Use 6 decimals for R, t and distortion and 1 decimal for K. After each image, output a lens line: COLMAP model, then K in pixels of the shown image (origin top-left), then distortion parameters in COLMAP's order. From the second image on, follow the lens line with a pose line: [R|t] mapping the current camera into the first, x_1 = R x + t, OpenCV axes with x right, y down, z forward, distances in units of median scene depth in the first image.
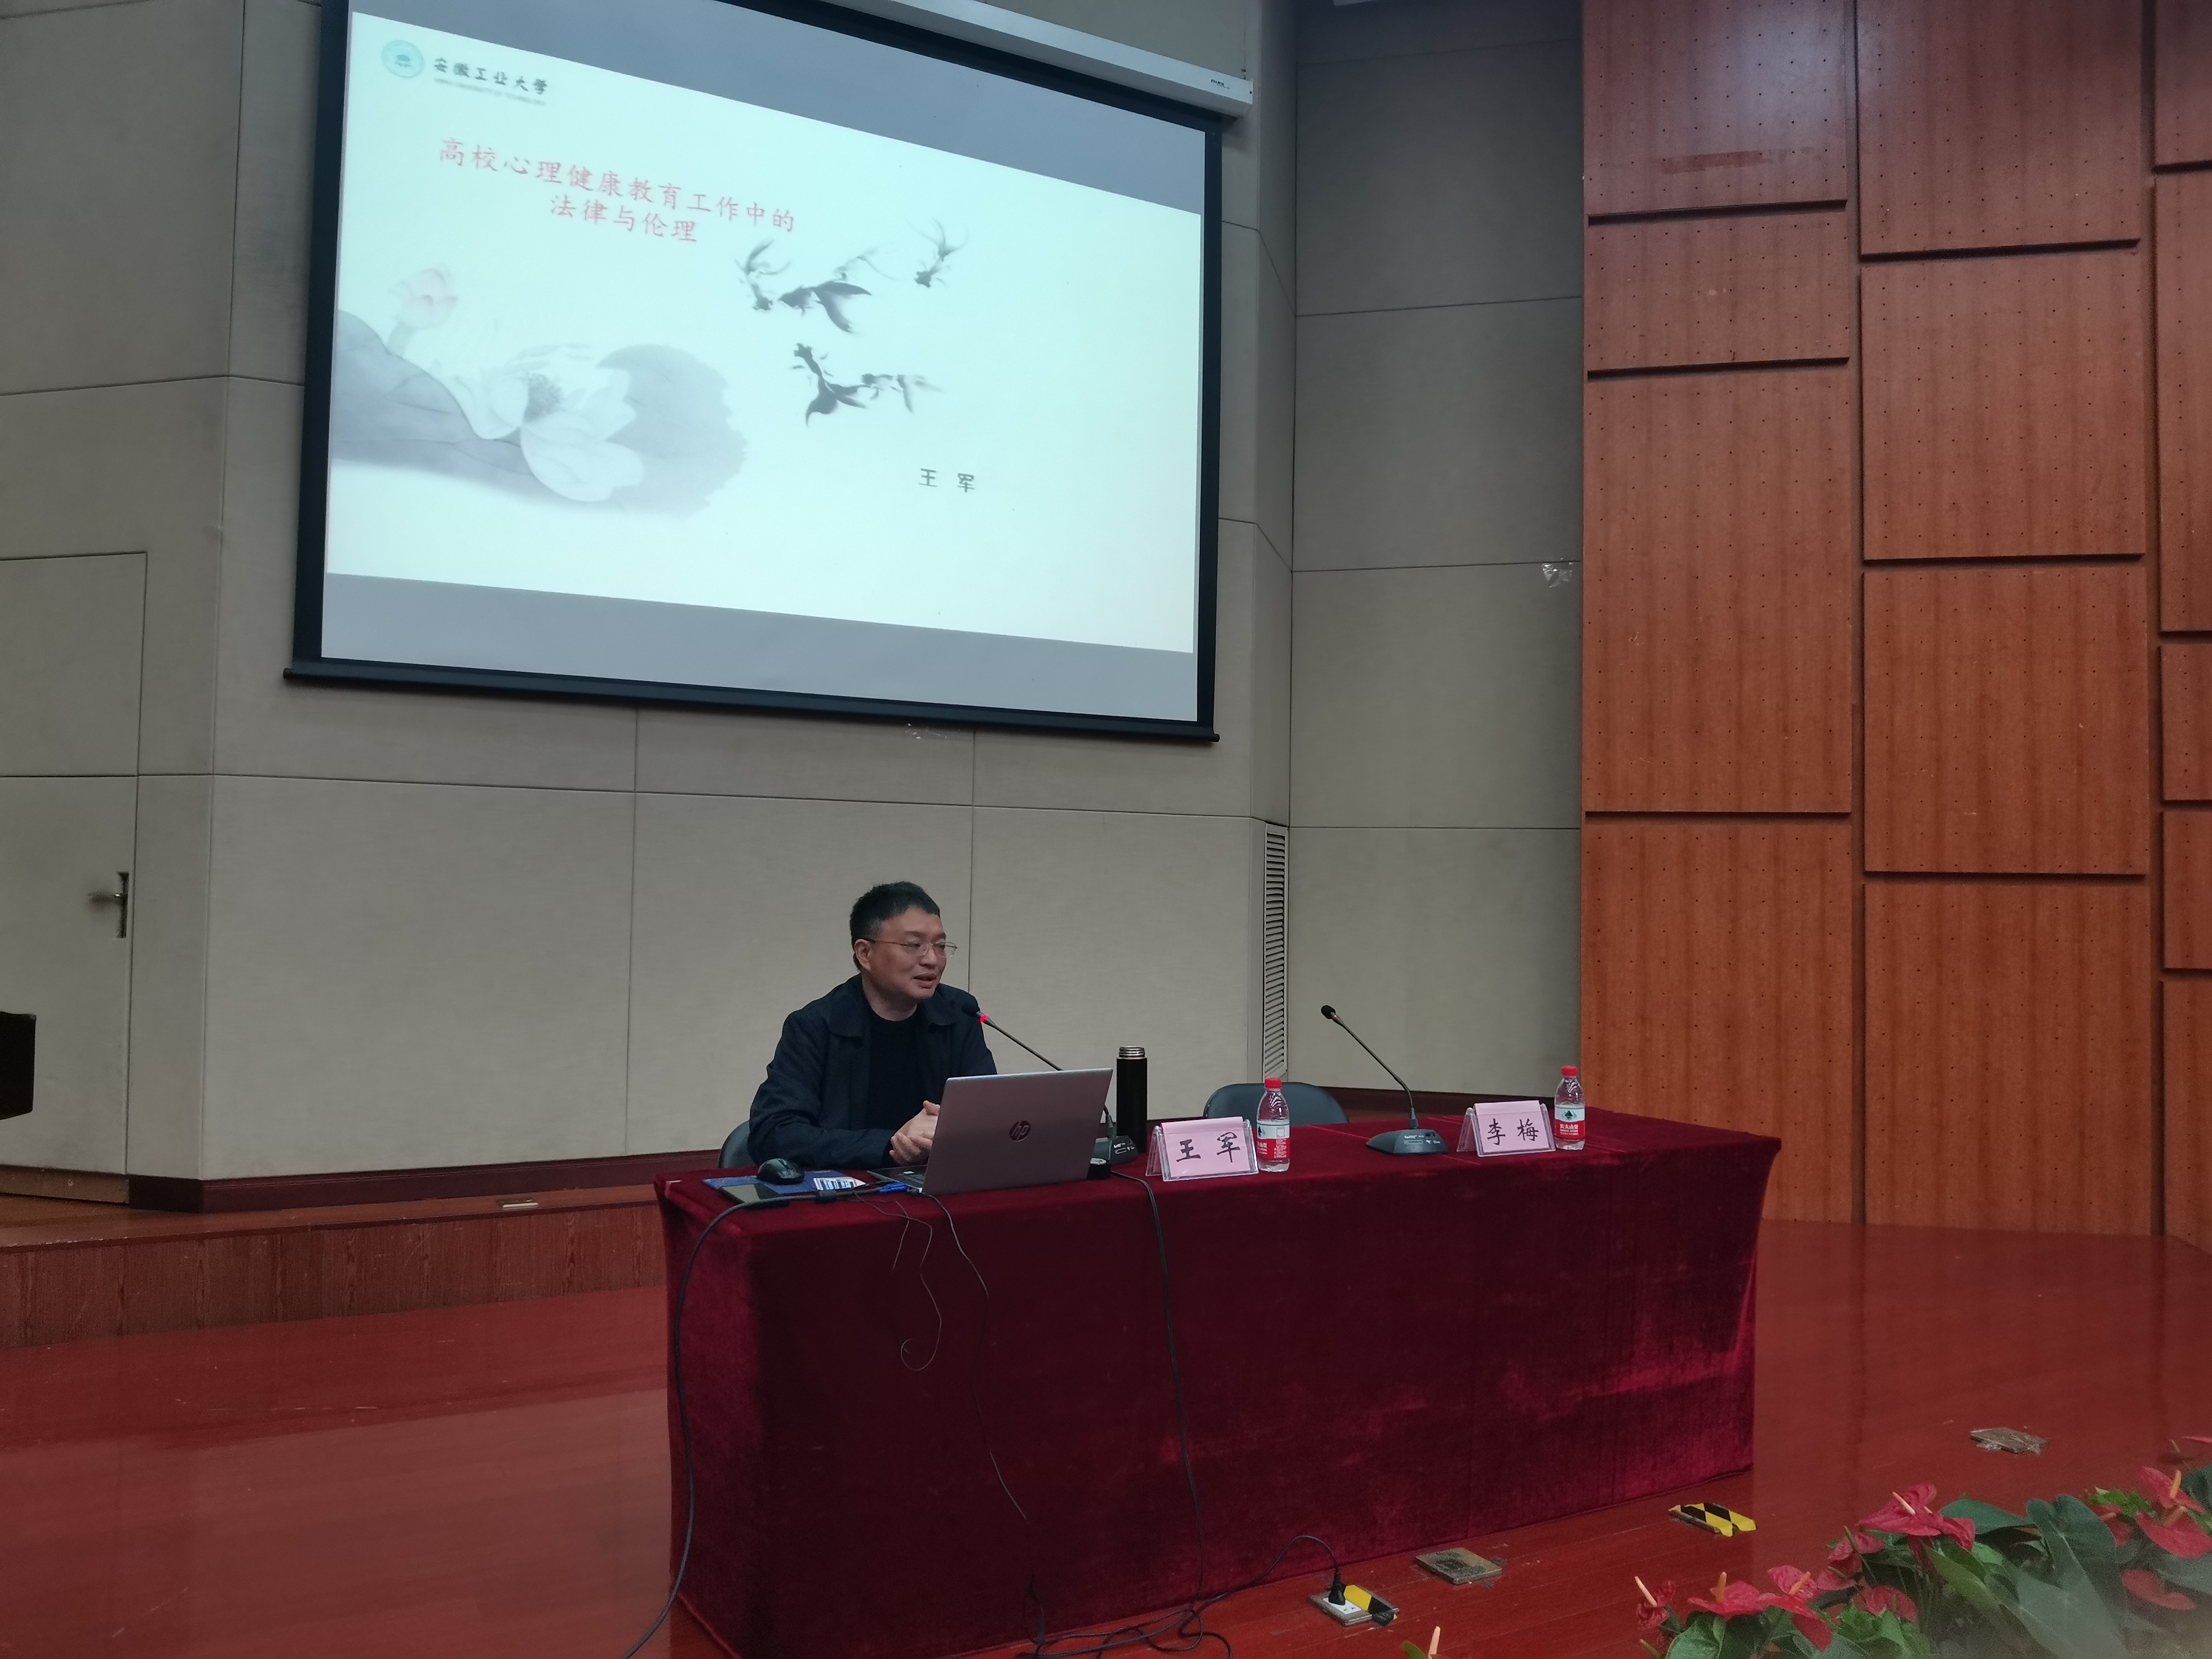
lens RADIAL K [[1656.6, 0, 1120.1], [0, 1656.6, 829.0], [0, 0, 1]] dist [-0.014279, -0.034206]
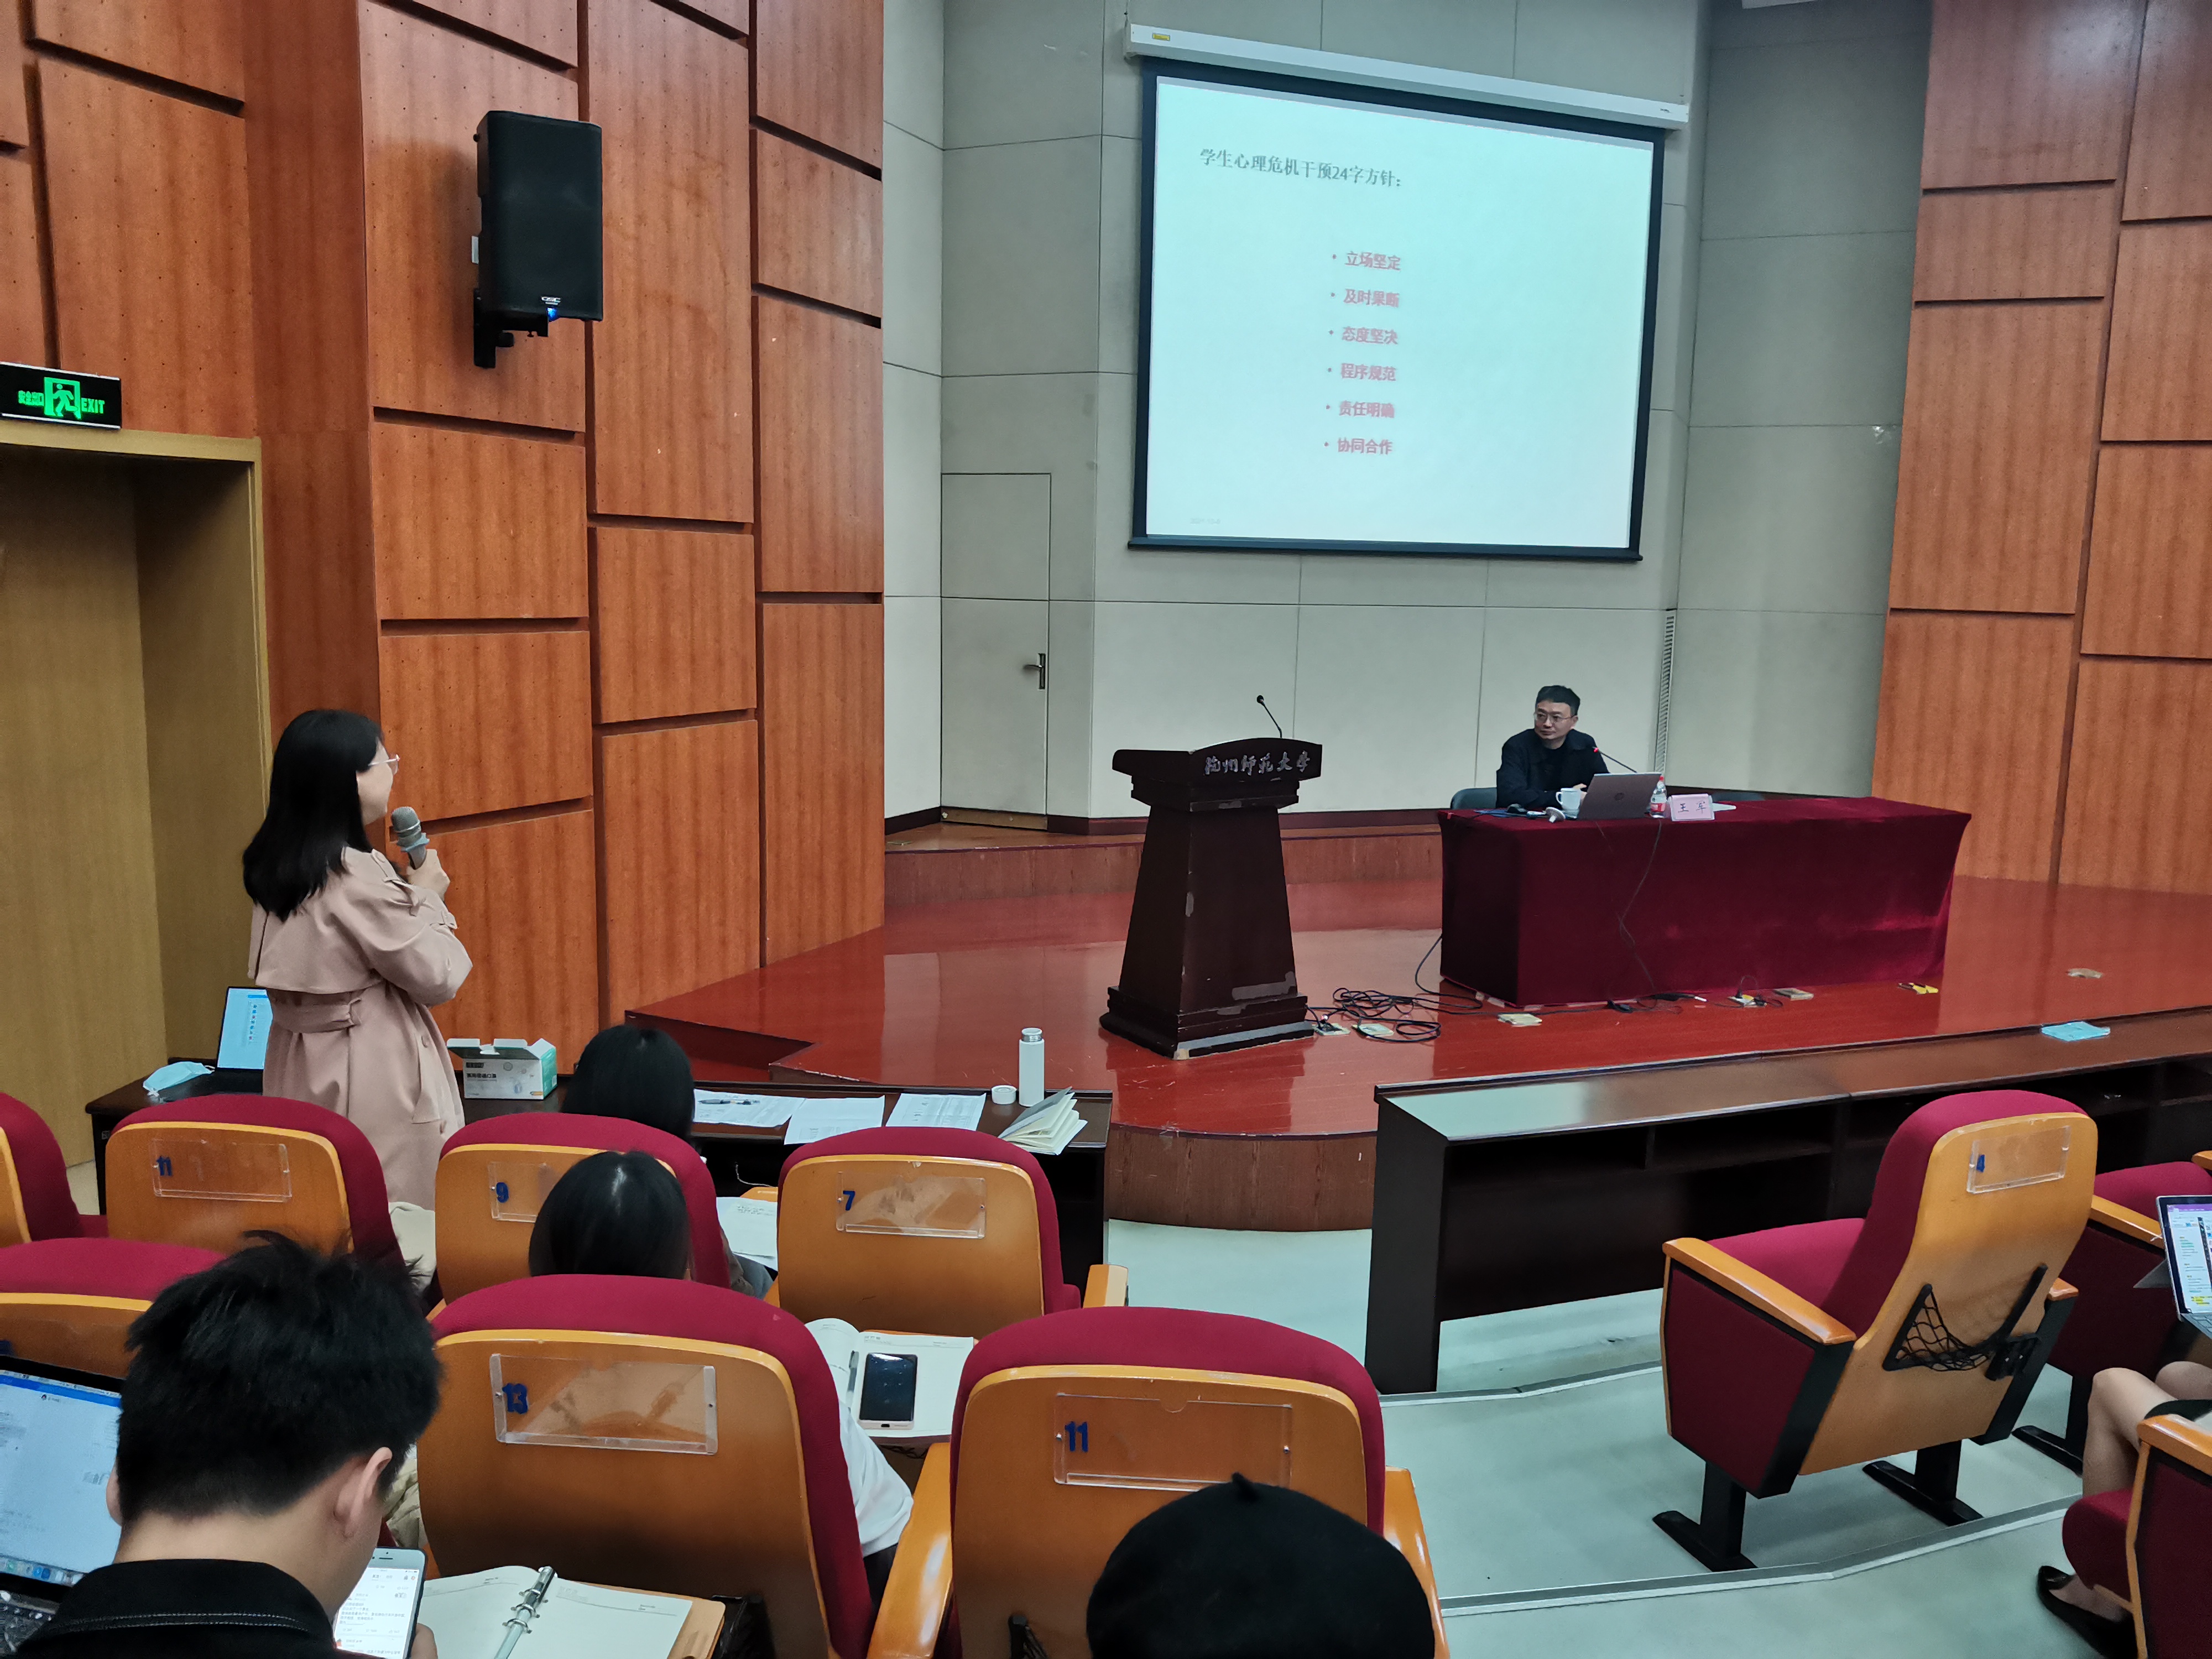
lens RADIAL K [[1656.6, 0, 1135.9], [0, 1656.6, 828.1], [0, 0, 1]] dist [-0.014279, -0.034206]
pose [[0.987555, 0.030055, -0.154375, -0.163240], [-0.001732, 0.983590, 0.180412, -0.086758], [0.157264, -0.177899, 0.971401, -0.619328]]
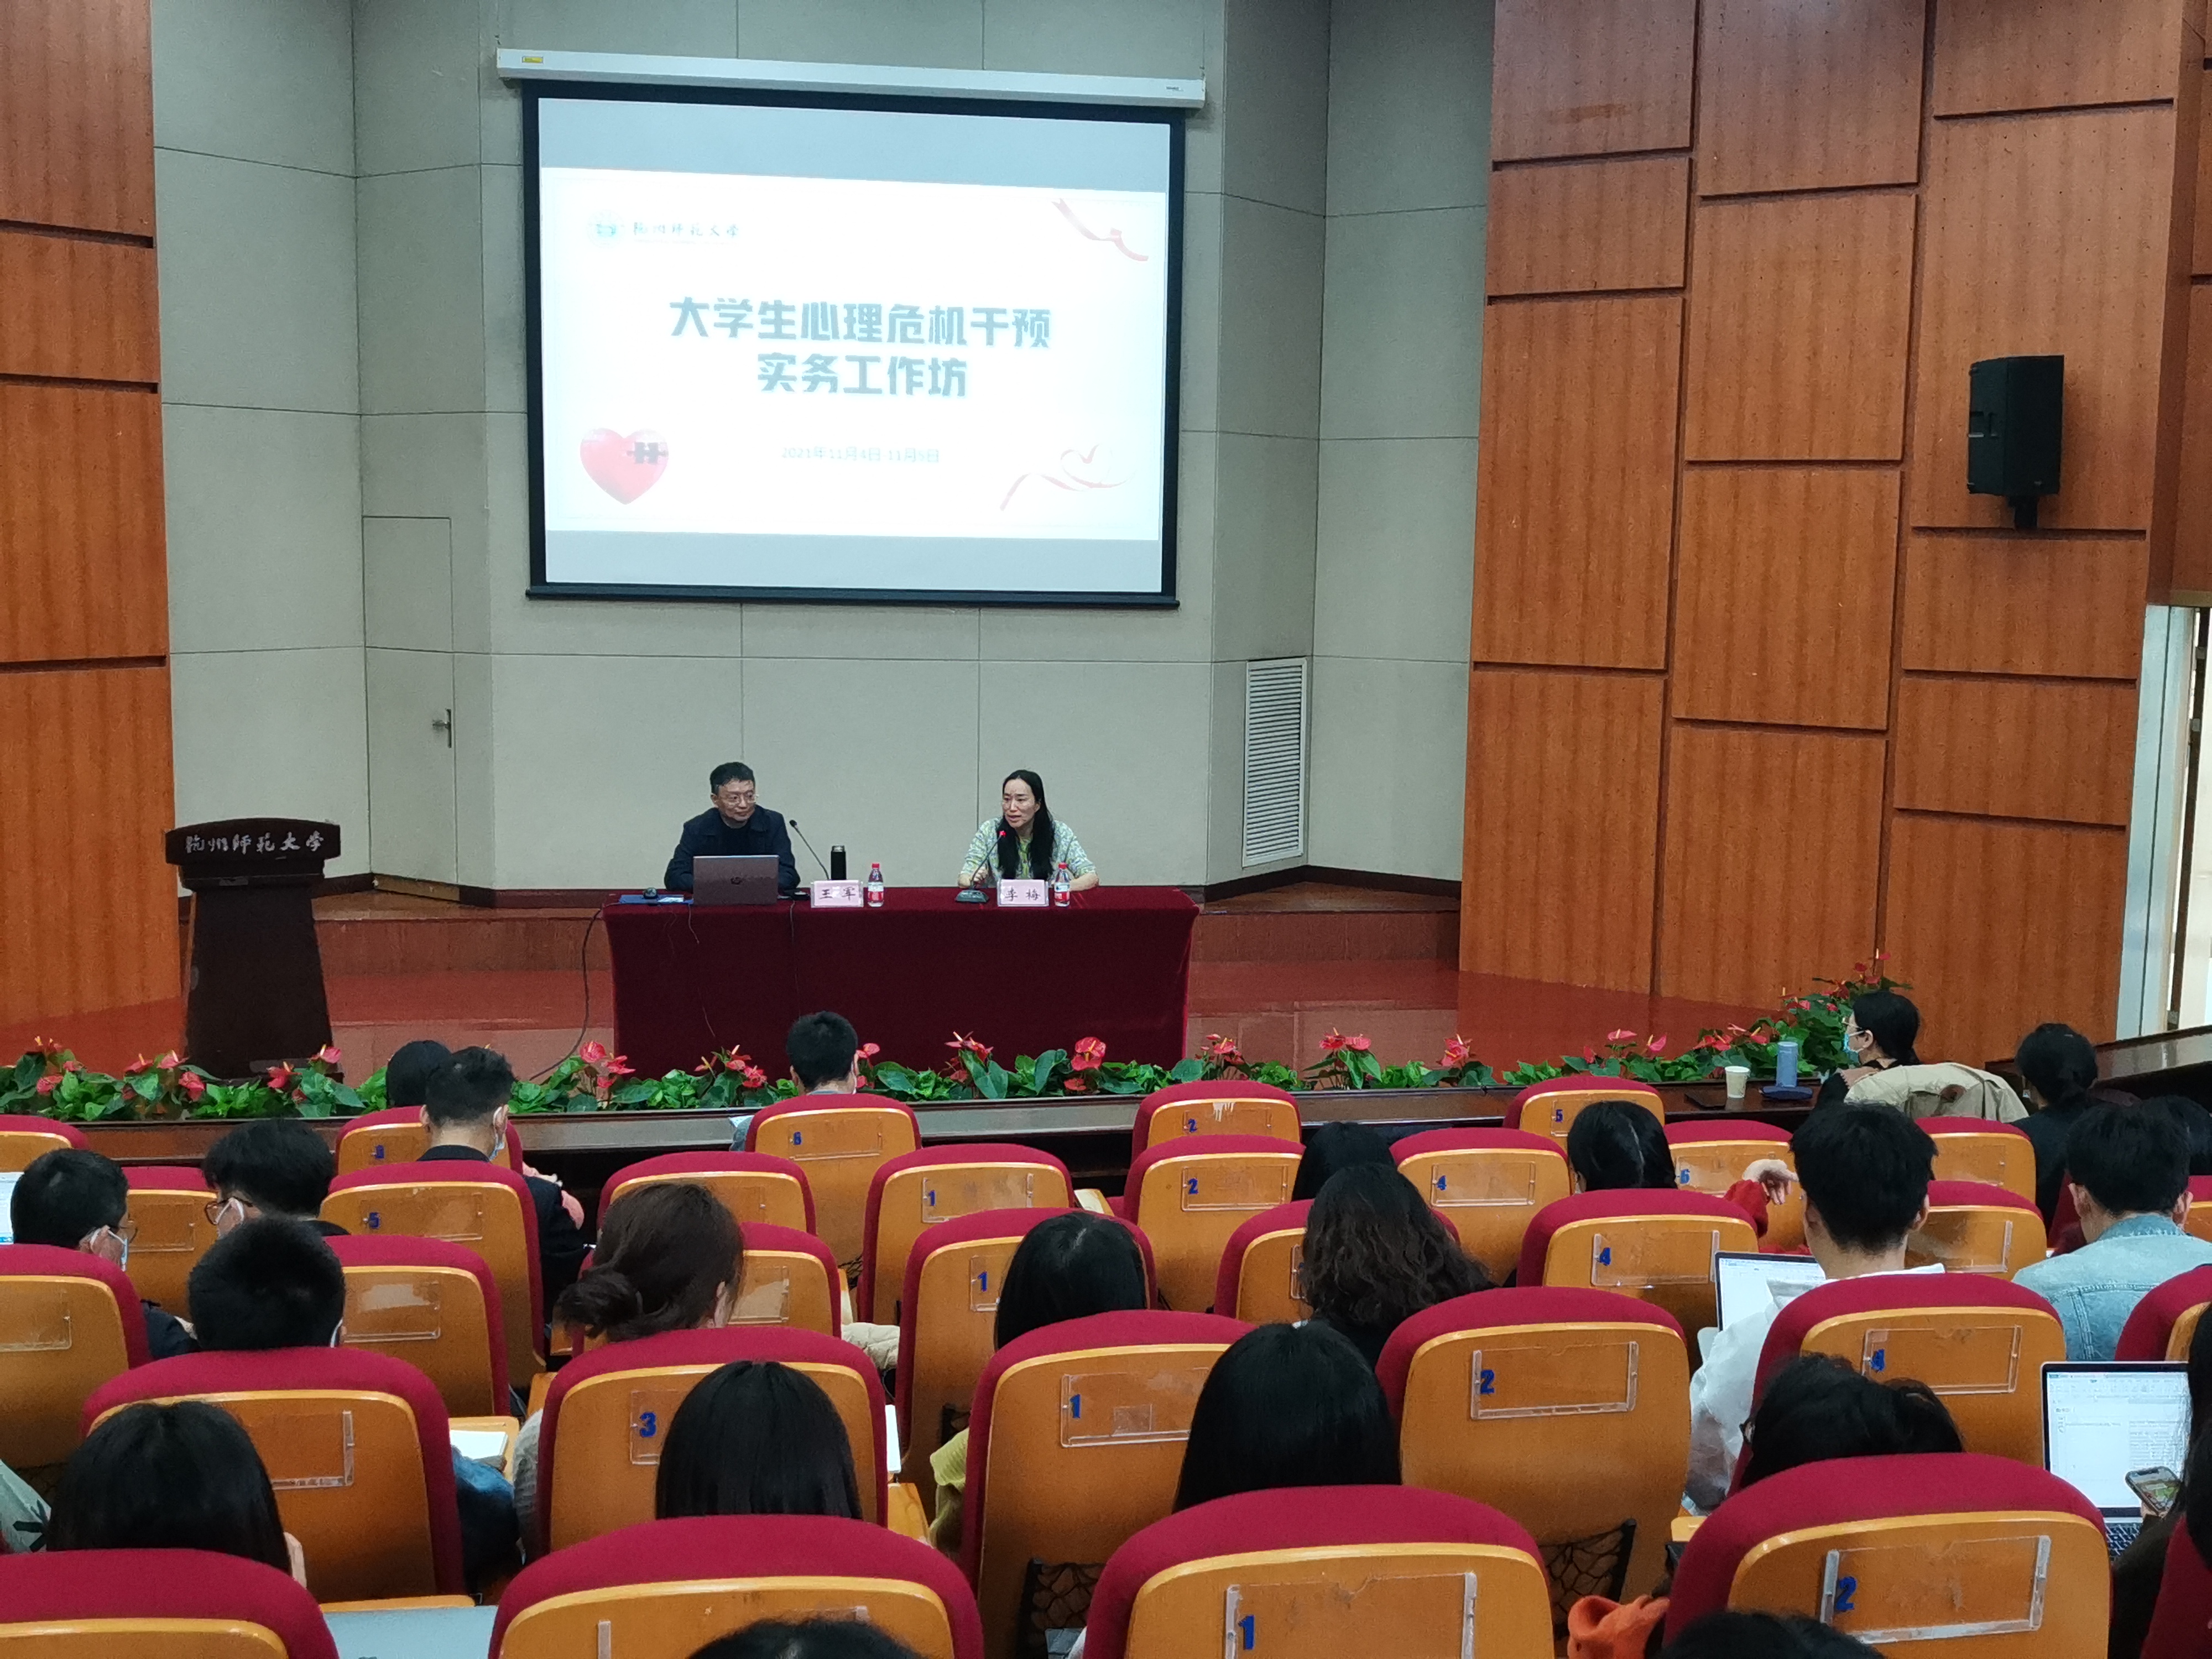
lens RADIAL K [[2366.9, 0, 1095.6], [0, 2366.9, 816.8], [0, 0, 1]] dist [0.028771, 0.000000]
pose [[0.938814, 0.041621, -0.341901, 0.661427], [0.009442, 0.989189, 0.146345, -0.165800], [0.344296, -0.140619, 0.928271, -0.813593]]
